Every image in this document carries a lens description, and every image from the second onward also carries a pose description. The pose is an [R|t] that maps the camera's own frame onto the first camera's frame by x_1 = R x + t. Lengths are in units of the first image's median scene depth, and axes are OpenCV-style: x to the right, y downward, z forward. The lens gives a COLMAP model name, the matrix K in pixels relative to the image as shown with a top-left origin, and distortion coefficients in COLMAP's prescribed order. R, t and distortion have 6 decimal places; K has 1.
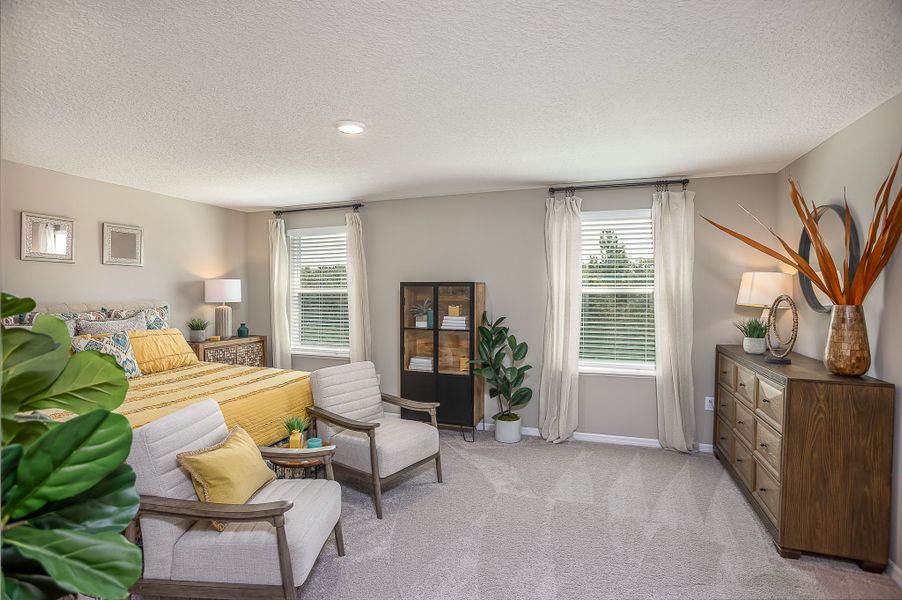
lens RADIAL K [[440.8, 0, 446.5], [0, 440.8, 298.6], [0, 0, 1]] dist [-0.058945, 0.012455]
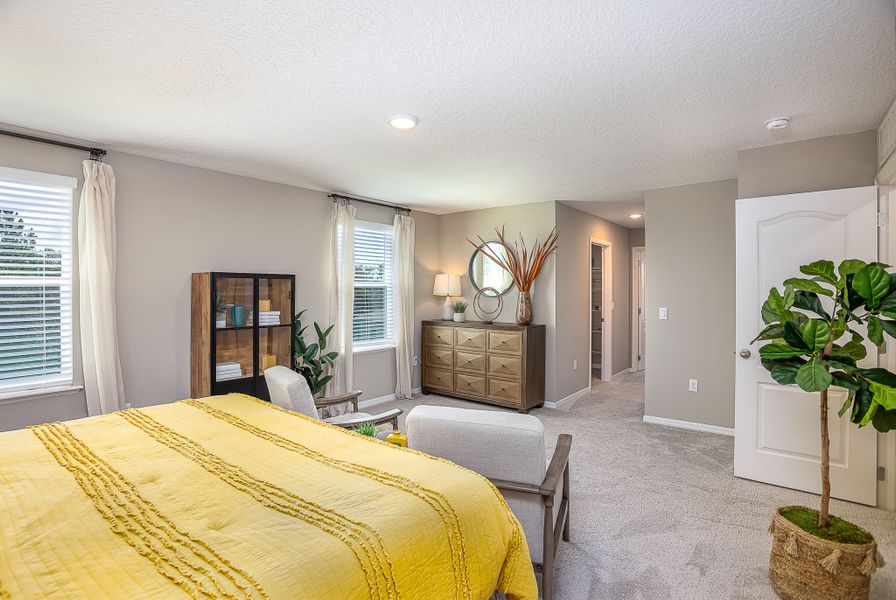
lens RADIAL K [[437.9, 0, 441.6], [0, 437.9, 294.0], [0, 0, 1]] dist [-0.058945, 0.012455]
pose [[0.338139, -0.009375, 0.941050, -0.714384], [0.016255, 0.999859, 0.004120, 0.006070], [-0.940956, 0.013903, 0.338244, 0.359417]]
